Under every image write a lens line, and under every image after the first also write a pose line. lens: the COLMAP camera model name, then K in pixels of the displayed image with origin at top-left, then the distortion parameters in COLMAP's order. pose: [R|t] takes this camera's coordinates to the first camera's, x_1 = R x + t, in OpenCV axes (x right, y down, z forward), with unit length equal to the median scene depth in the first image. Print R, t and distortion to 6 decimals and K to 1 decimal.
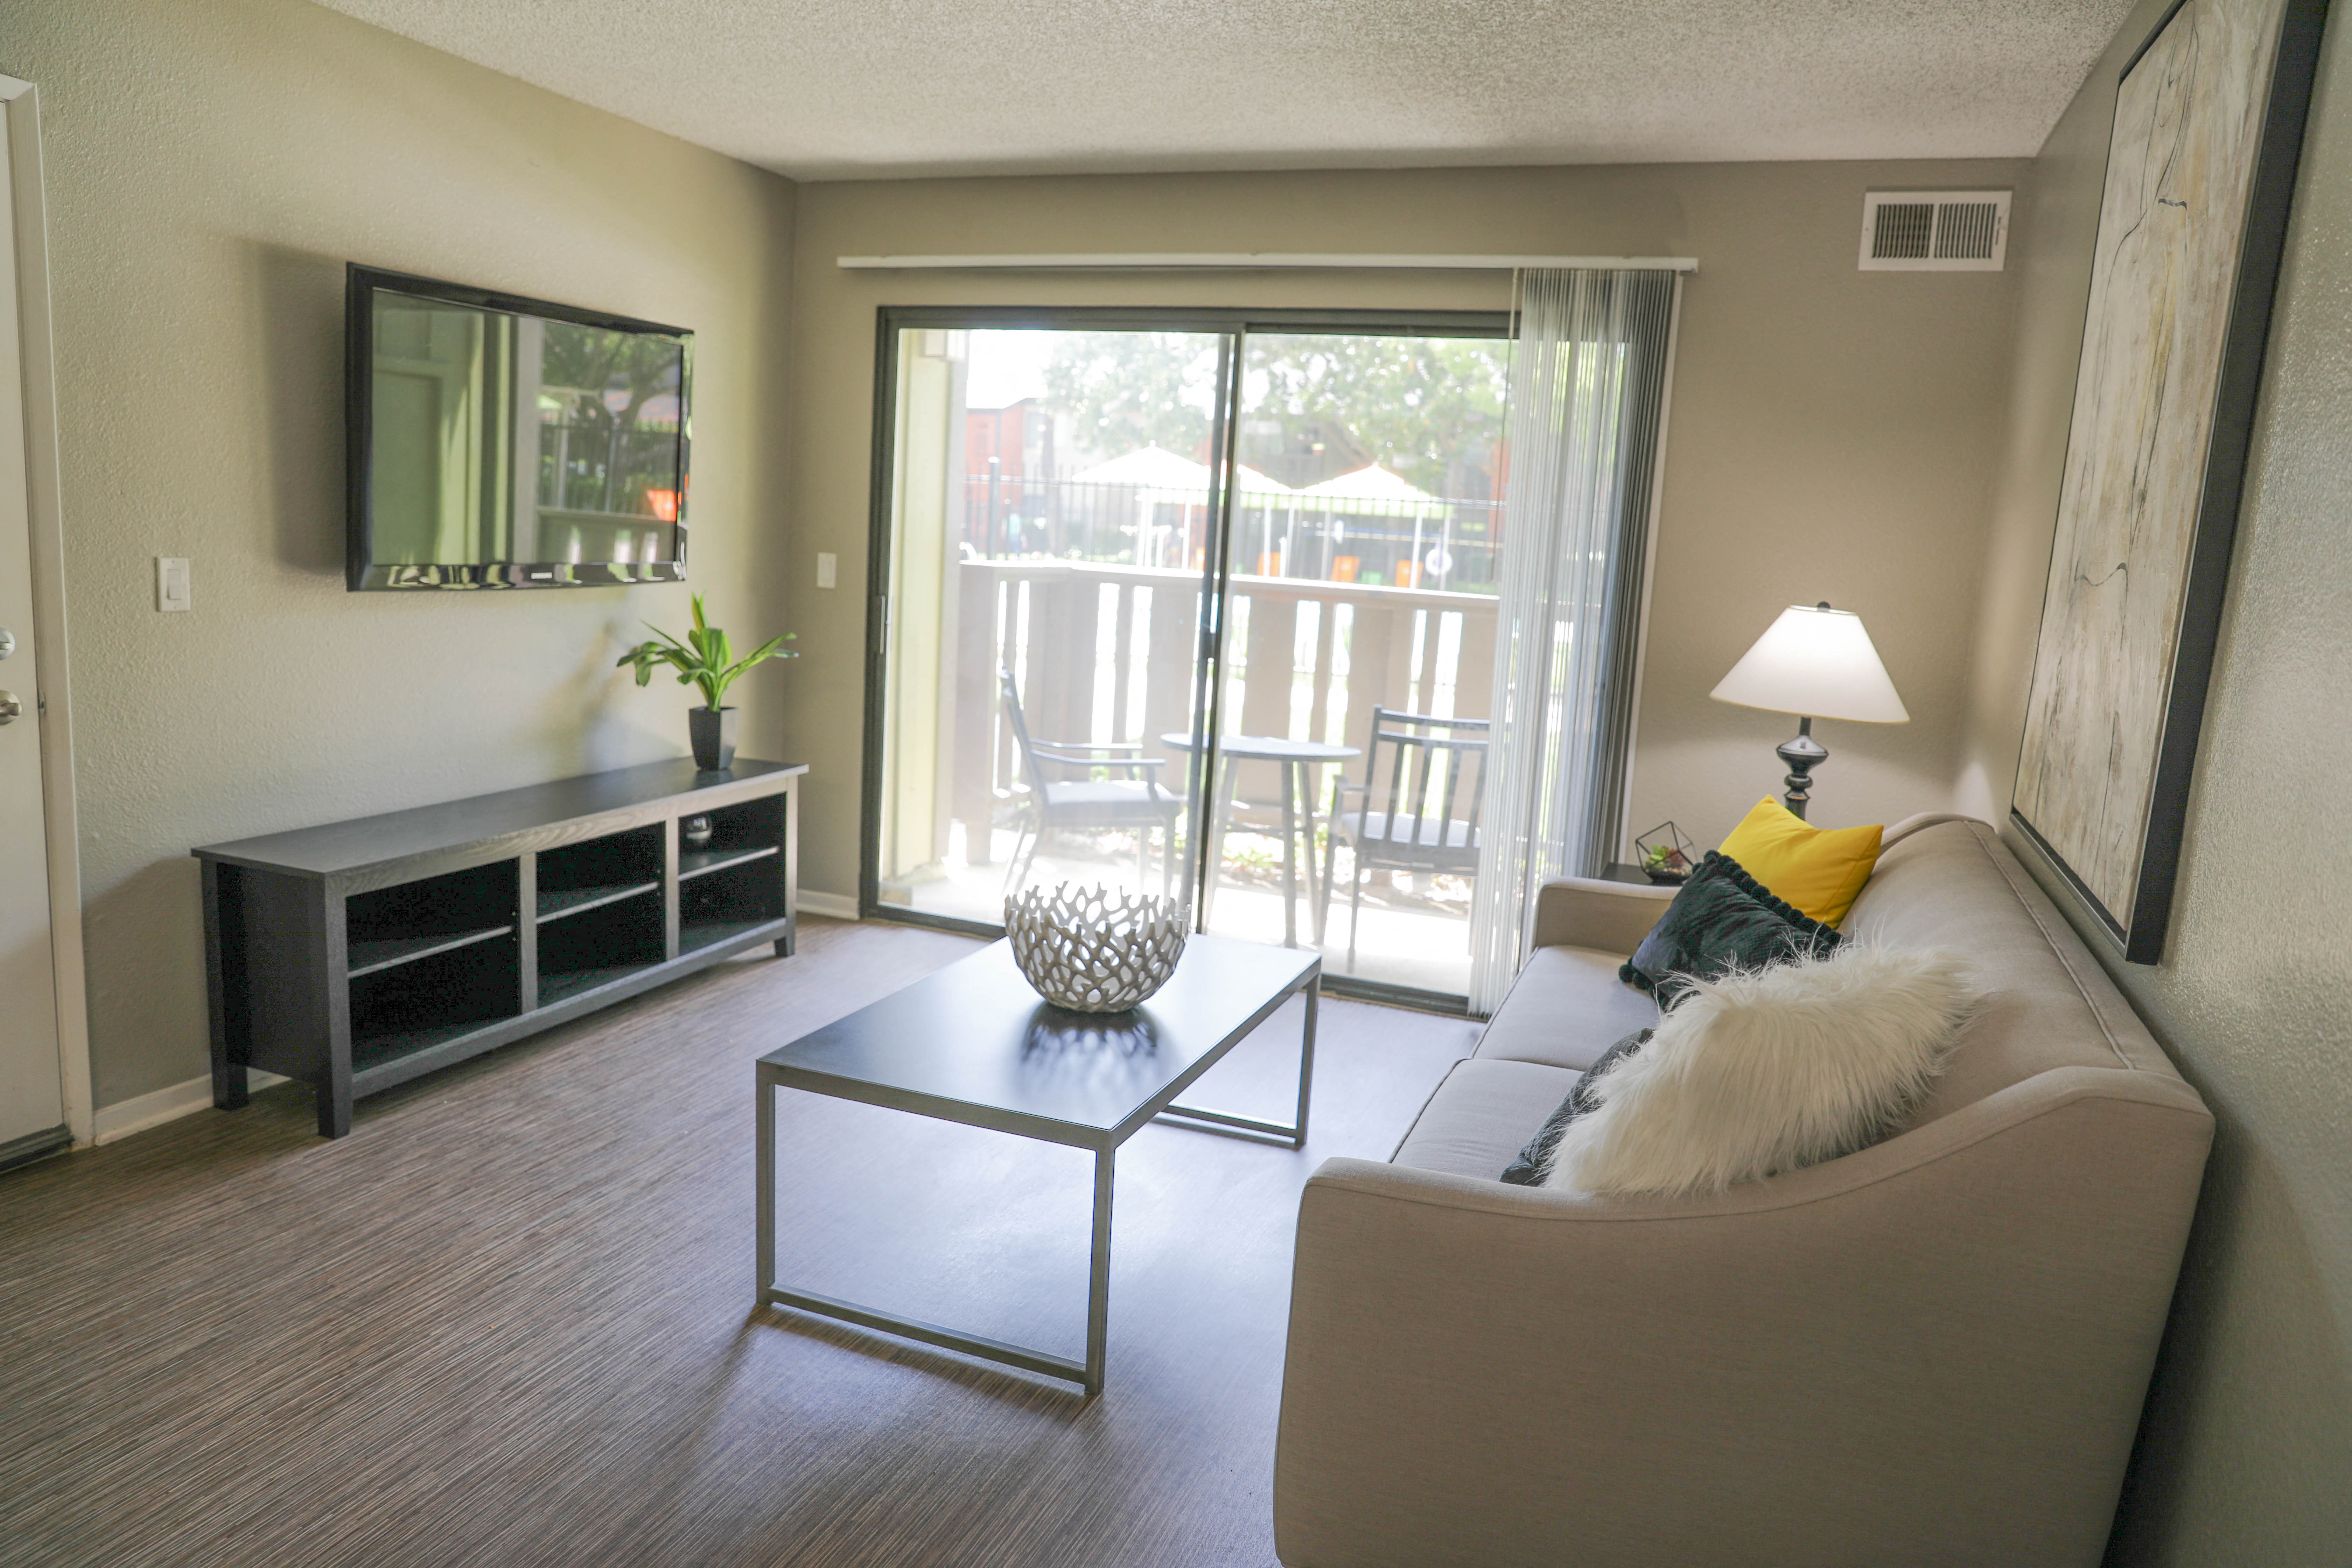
lens RADIAL K [[1623.2, 0, 1175.3], [0, 1623.2, 778.7], [0, 0, 1]] dist [-0.003720, 0.002654]
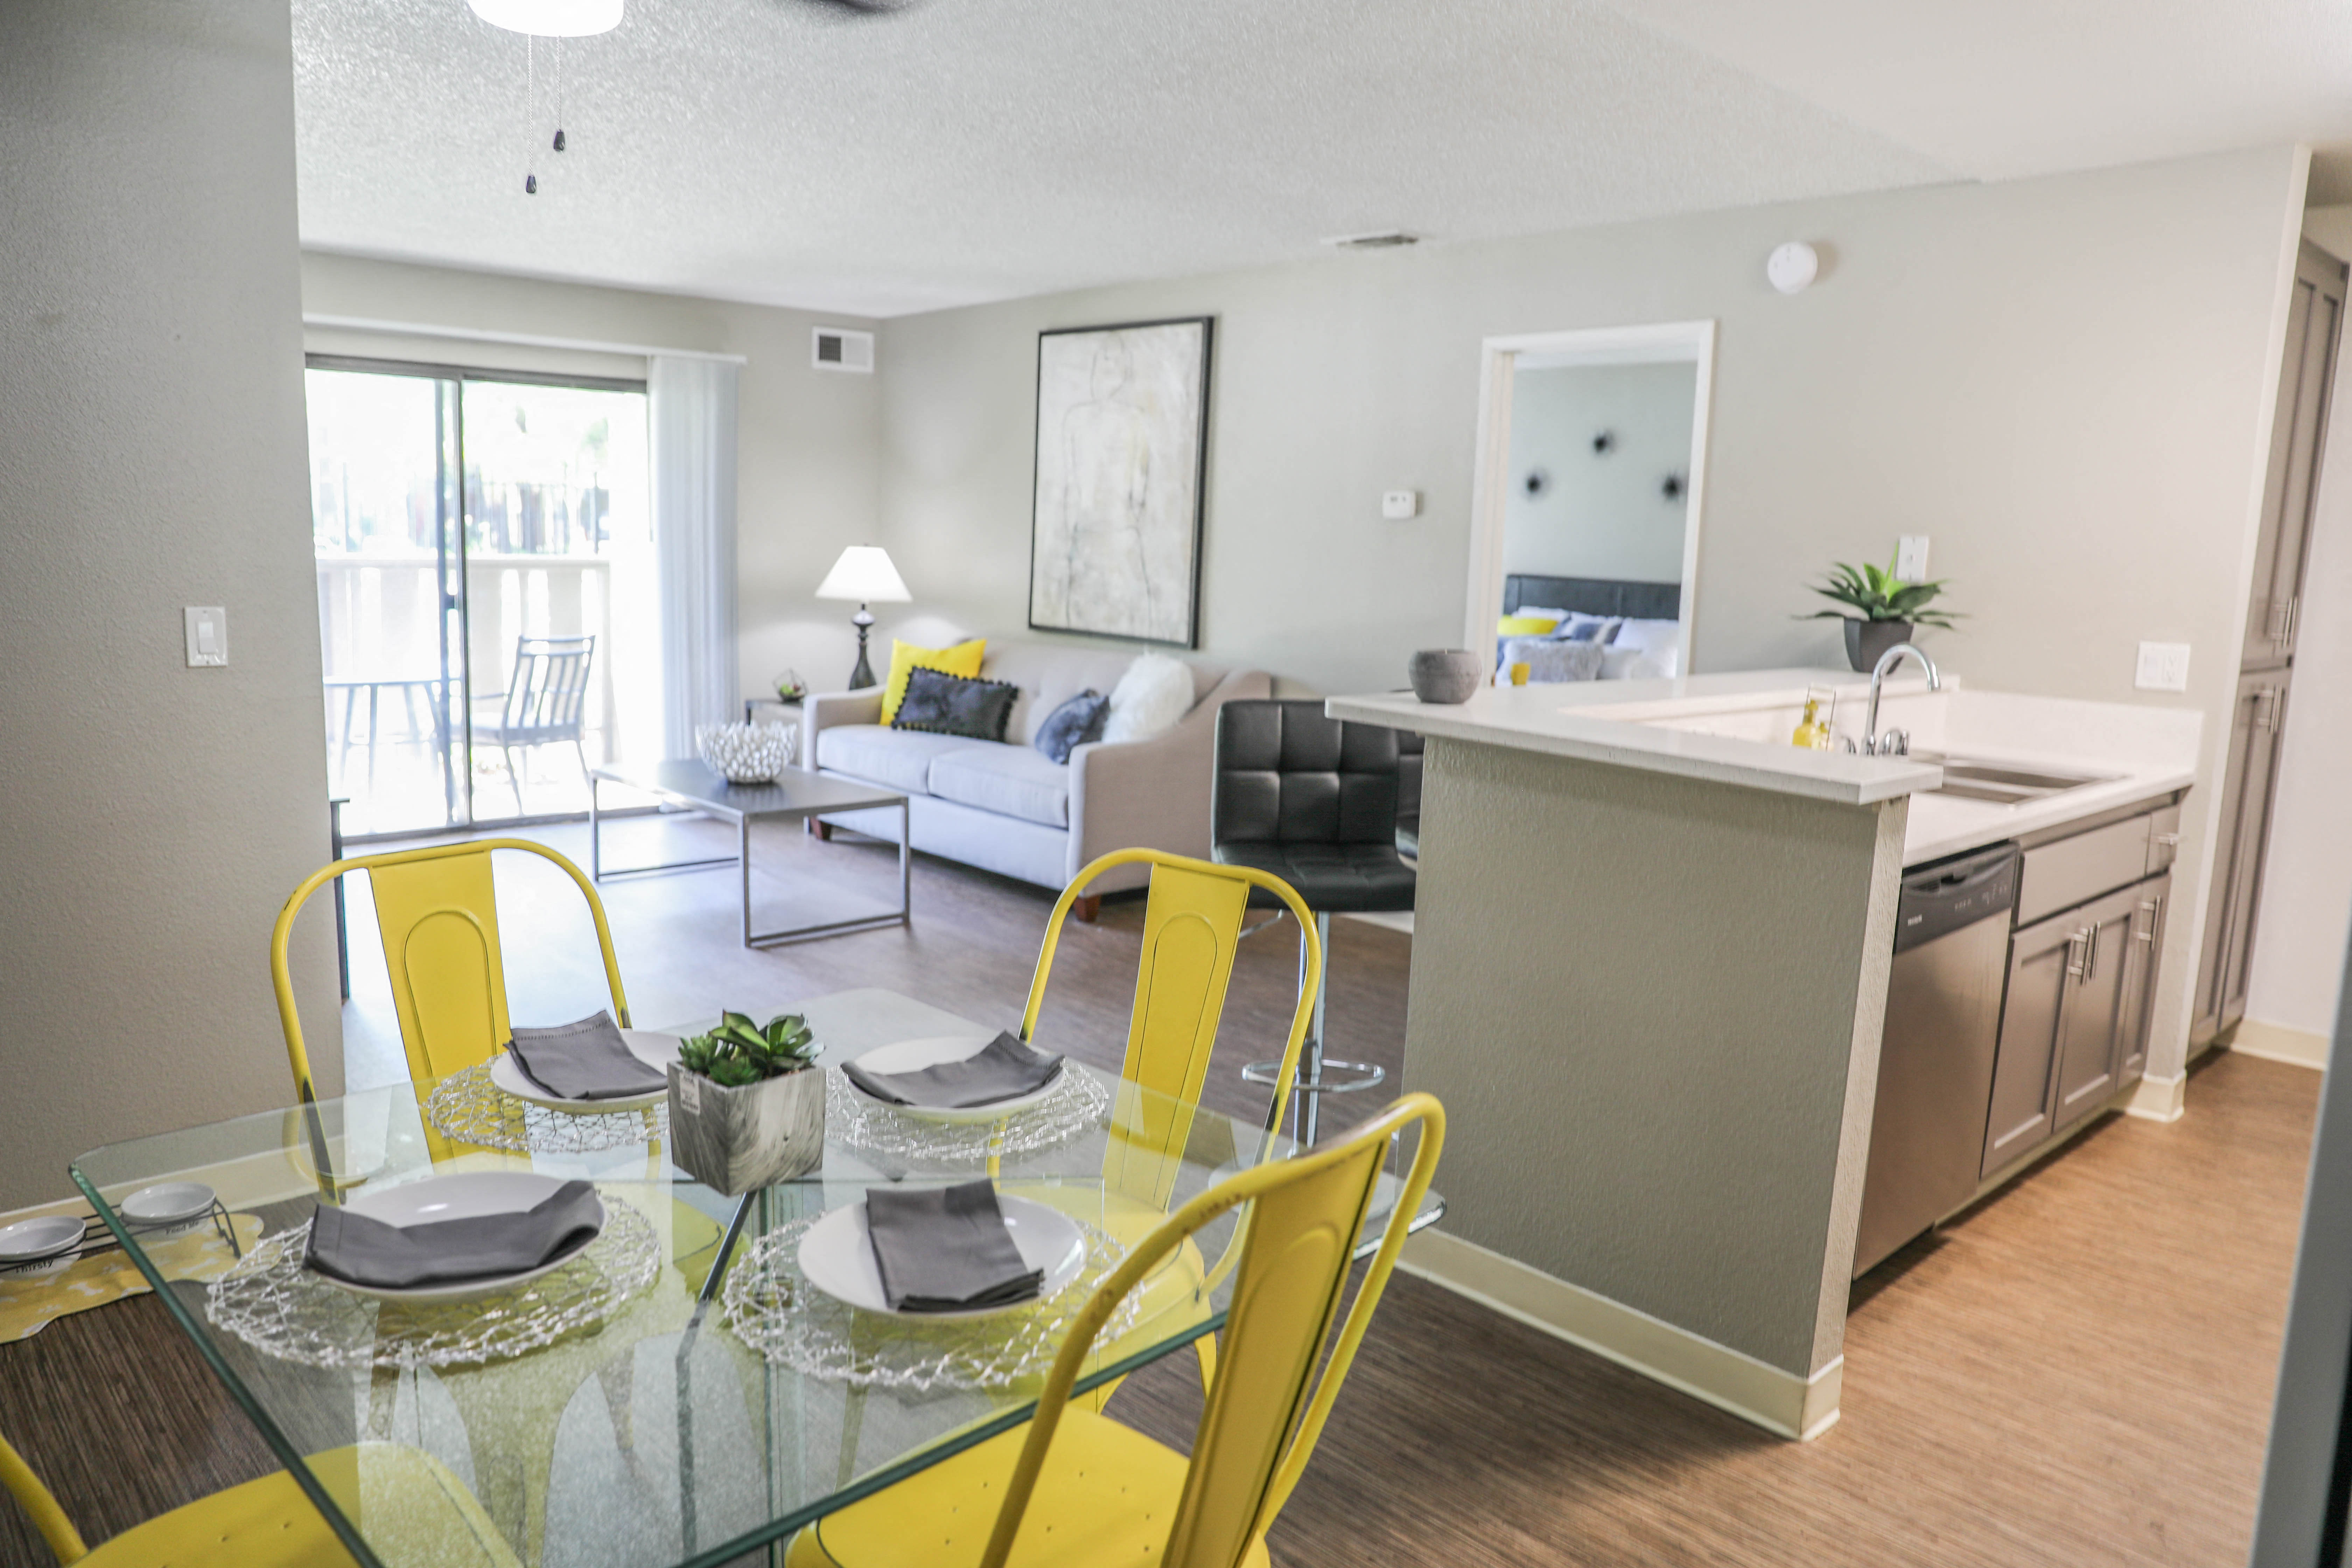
lens RADIAL K [[1623.2, 0, 1175.4], [0, 1623.2, 779.9], [0, 0, 1]] dist [-0.003720, 0.002654]
pose [[0.425547, -0.201142, 0.882299, -1.184708], [0.139674, 0.977900, 0.155570, -0.077660], [-0.894092, 0.057031, 0.444236, -0.199633]]
